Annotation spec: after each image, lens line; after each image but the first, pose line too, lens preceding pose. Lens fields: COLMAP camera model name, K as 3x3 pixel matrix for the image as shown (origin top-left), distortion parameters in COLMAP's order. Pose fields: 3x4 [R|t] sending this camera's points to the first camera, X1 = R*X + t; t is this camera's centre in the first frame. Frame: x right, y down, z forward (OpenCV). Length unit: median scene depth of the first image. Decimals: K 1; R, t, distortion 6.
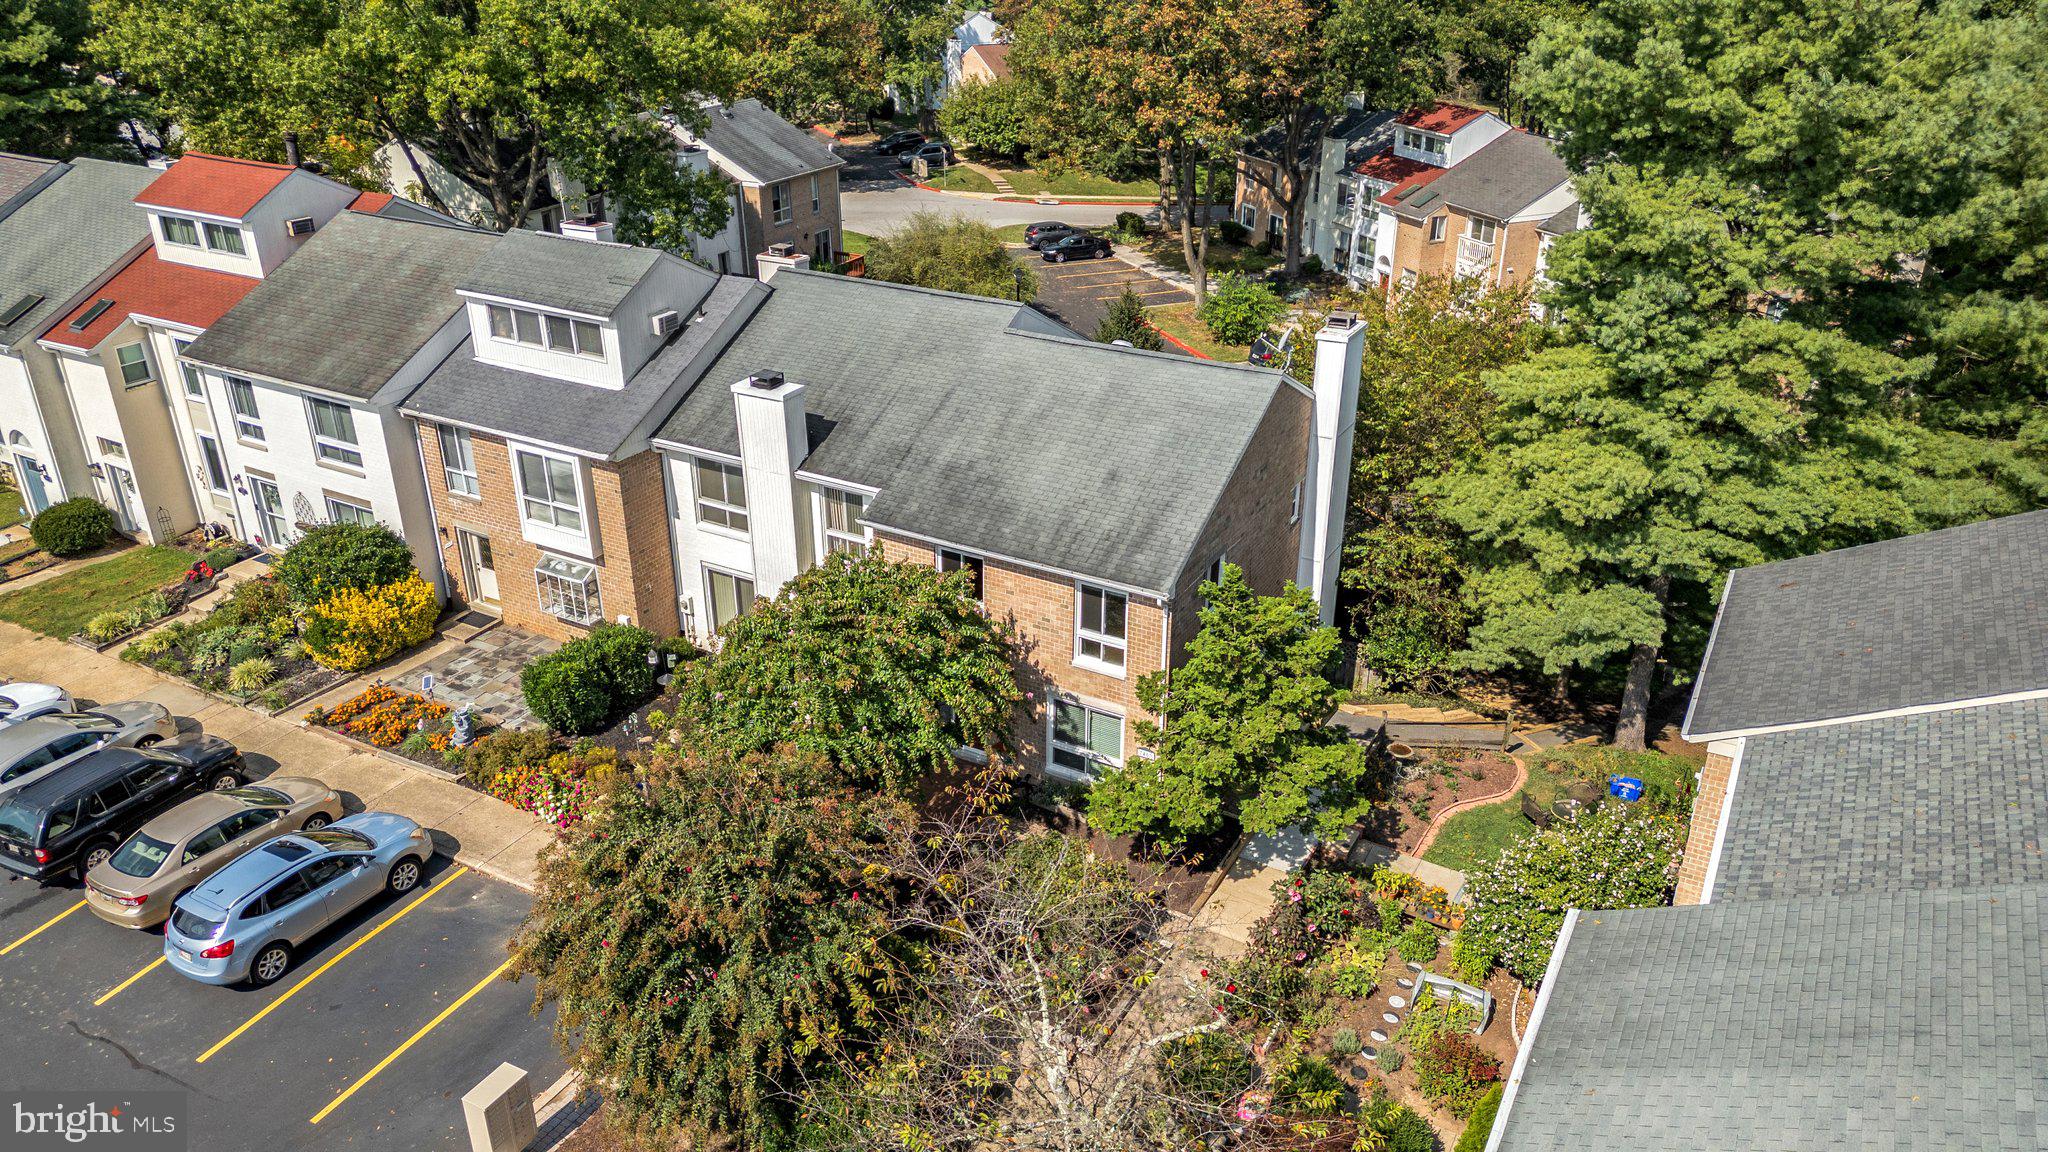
lens RADIAL K [[1431.0, 0, 1015.1], [0, 1431.0, 577.3], [0, 0, 1]] dist [0.075524, -0.077205]
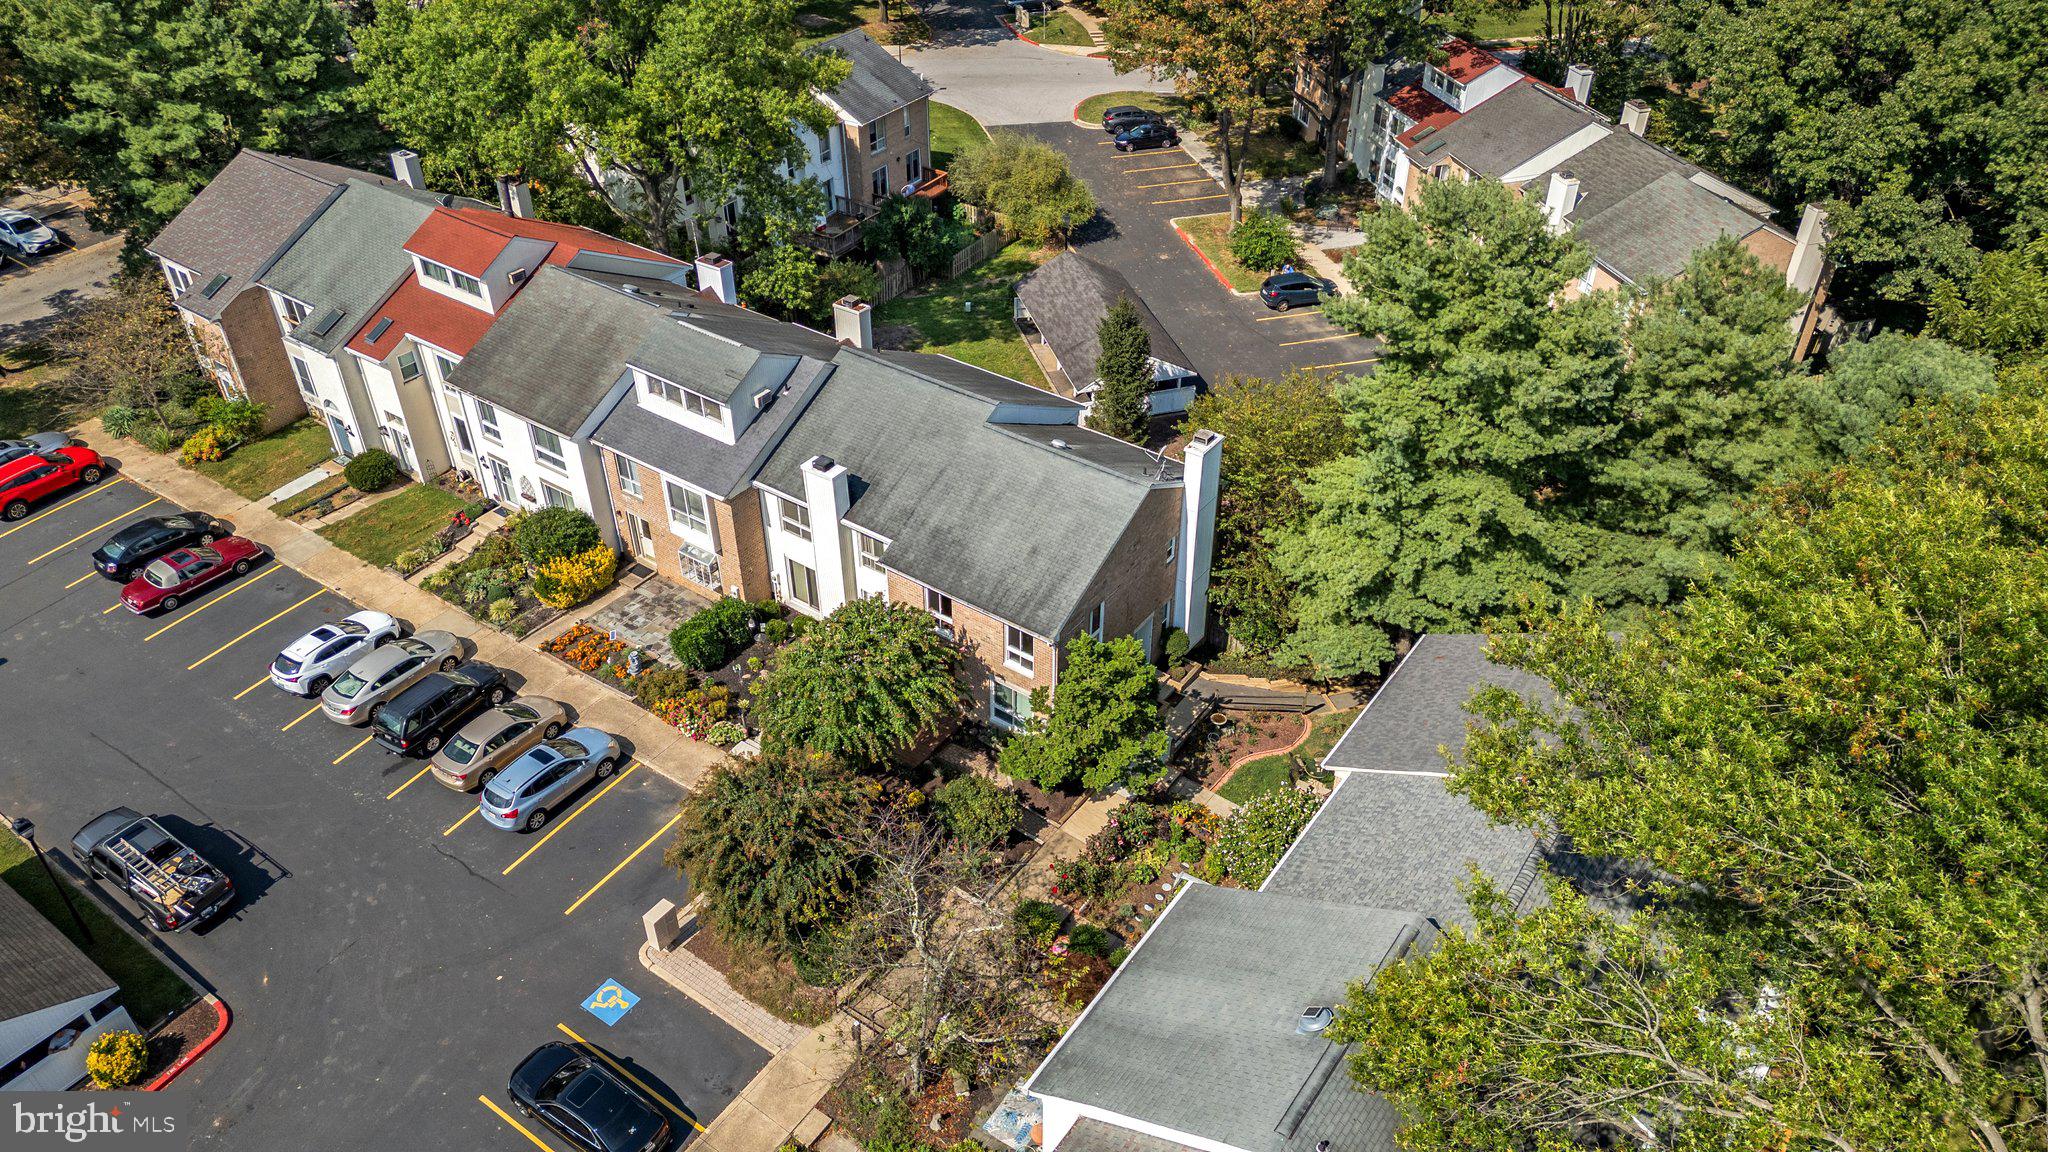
lens RADIAL K [[1431.0, 0, 1015.1], [0, 1431.0, 577.3], [0, 0, 1]] dist [0.075524, -0.077205]
pose [[0.994496, 0.062313, -0.084233, 0.156038], [-0.044630, 0.979282, 0.197522, -0.302189], [0.094796, -0.192675, 0.976673, -0.469386]]
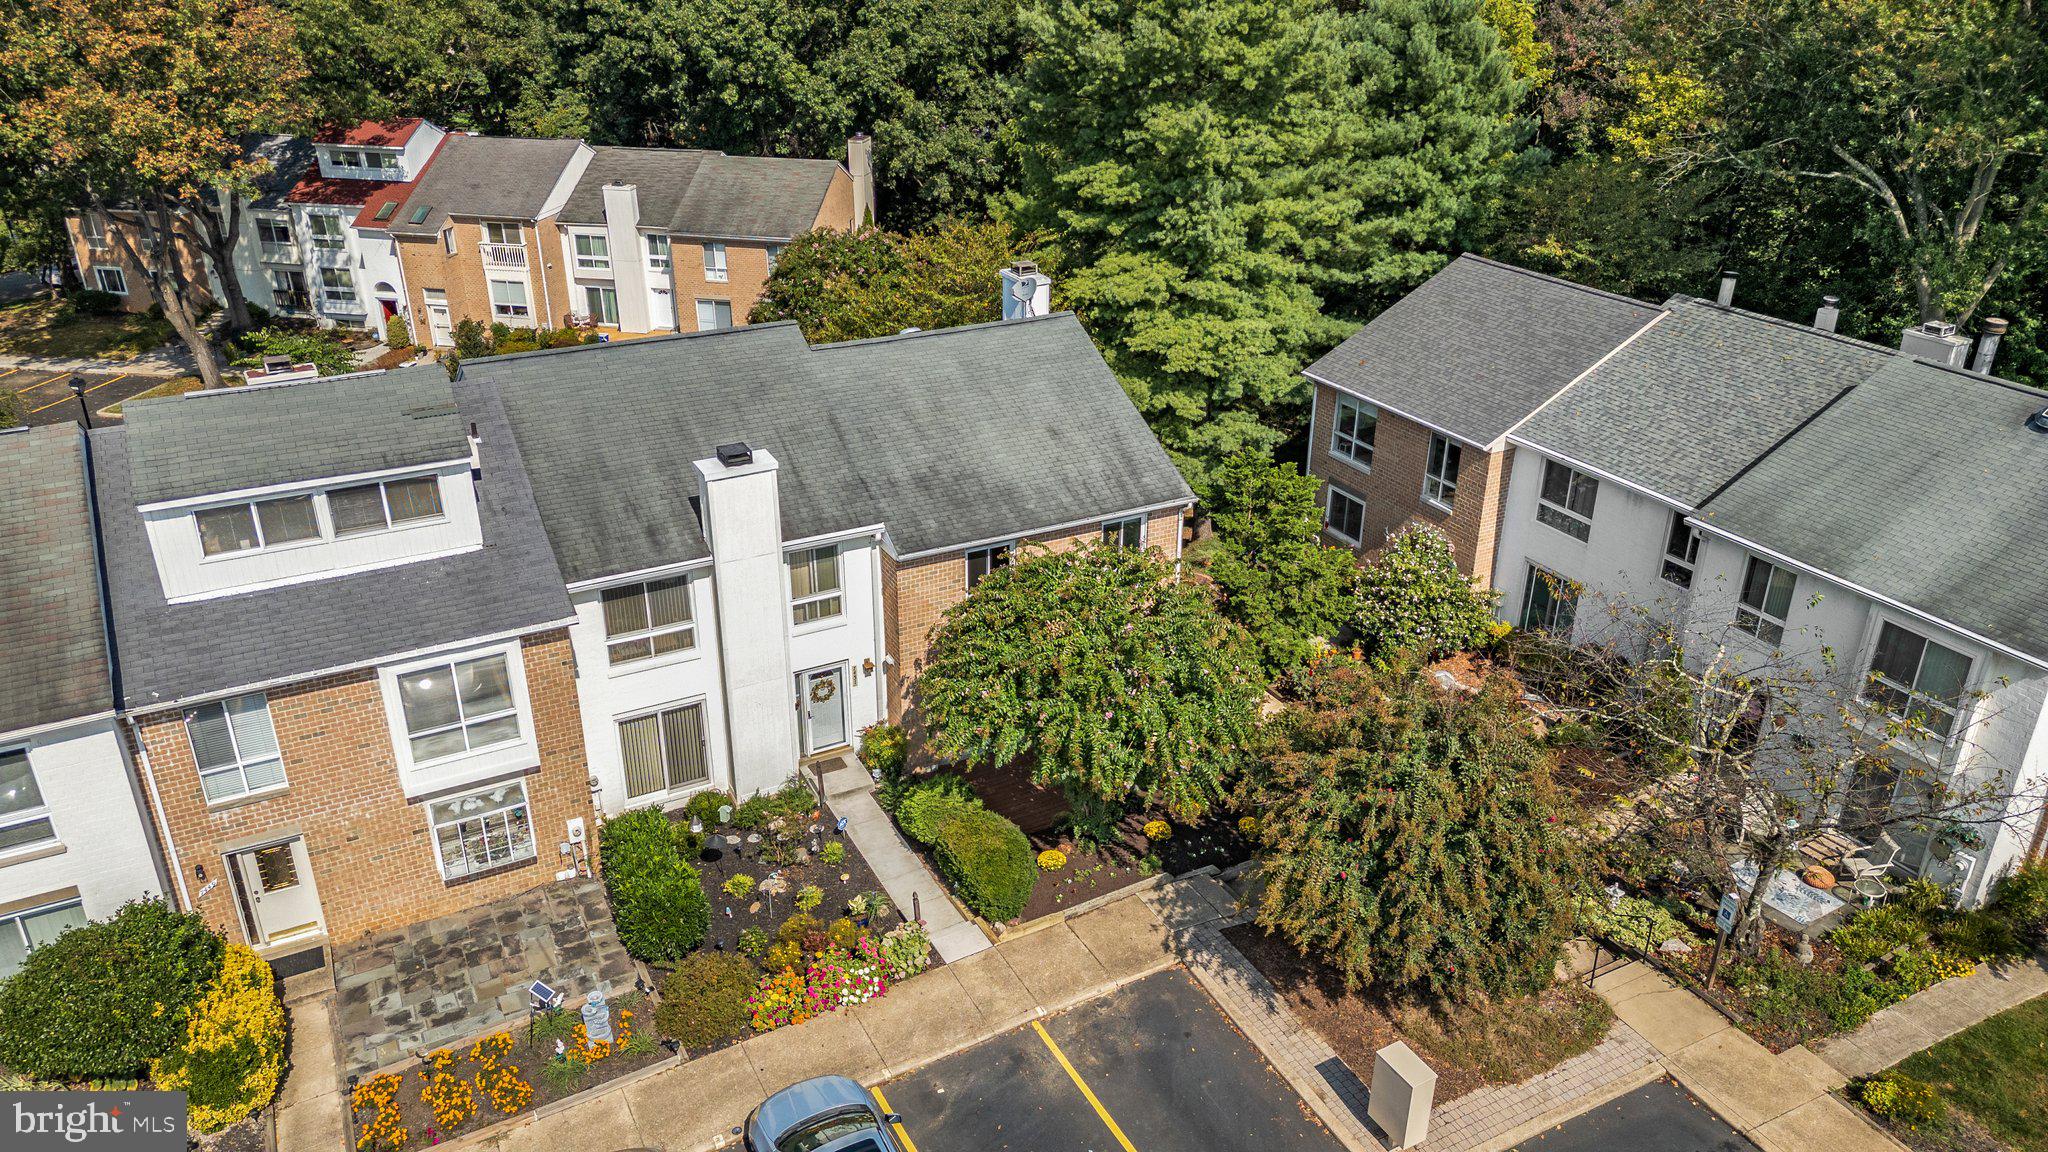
lens RADIAL K [[1431.0, 0, 1015.1], [0, 1431.0, 577.3], [0, 0, 1]] dist [0.075524, -0.077205]
pose [[0.540286, -0.358555, 0.761268, -0.698445], [0.360947, 0.915972, 0.175250, -0.145820], [-0.760137, 0.180092, 0.624307, 0.308623]]
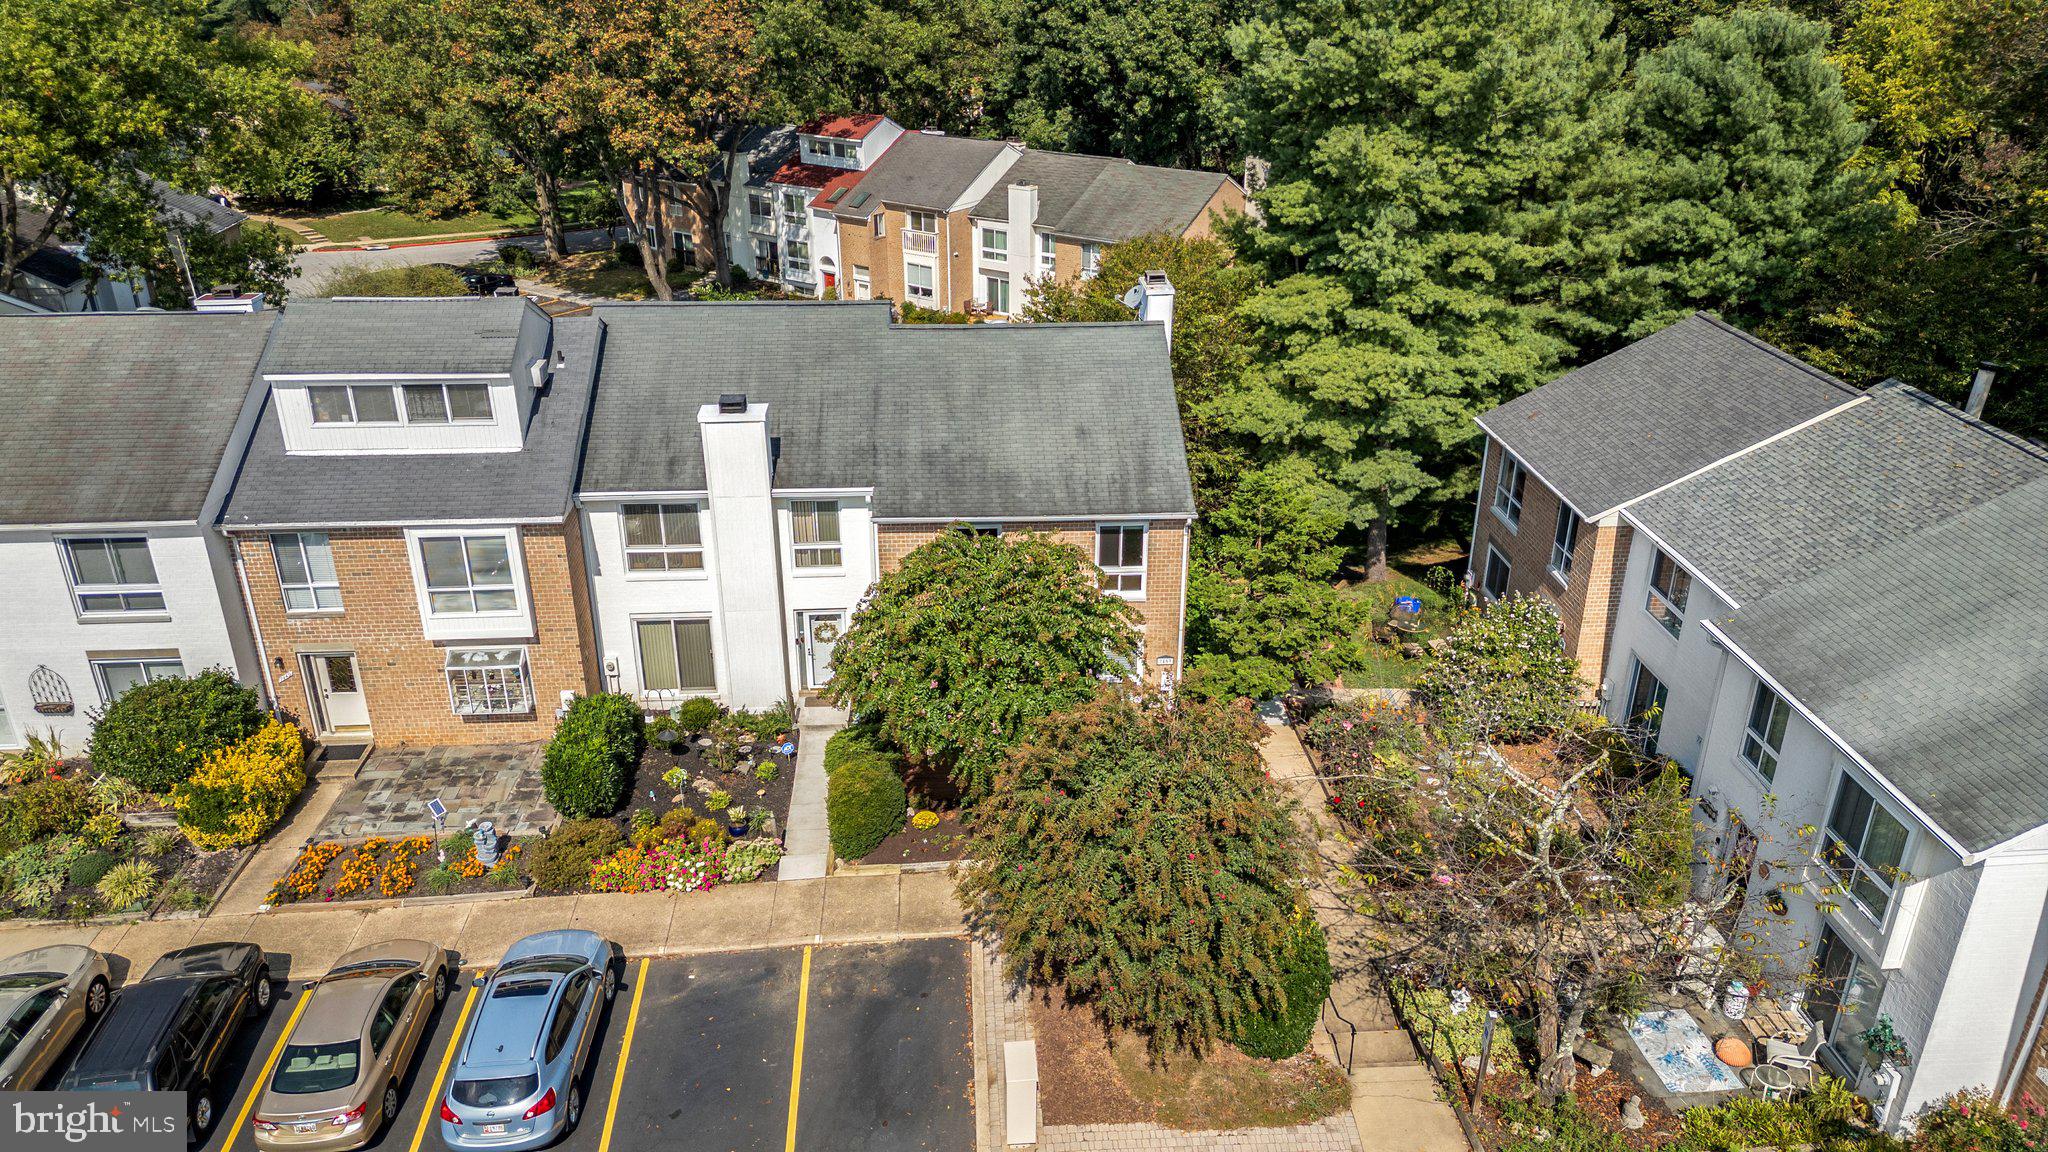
lens RADIAL K [[1431.0, 0, 1015.1], [0, 1431.0, 577.3], [0, 0, 1]] dist [0.075524, -0.077205]
pose [[0.838634, -0.226211, 0.495502, -0.477666], [0.233783, 0.971120, 0.047667, -0.021162], [-0.491974, 0.075865, 0.867298, 0.050302]]
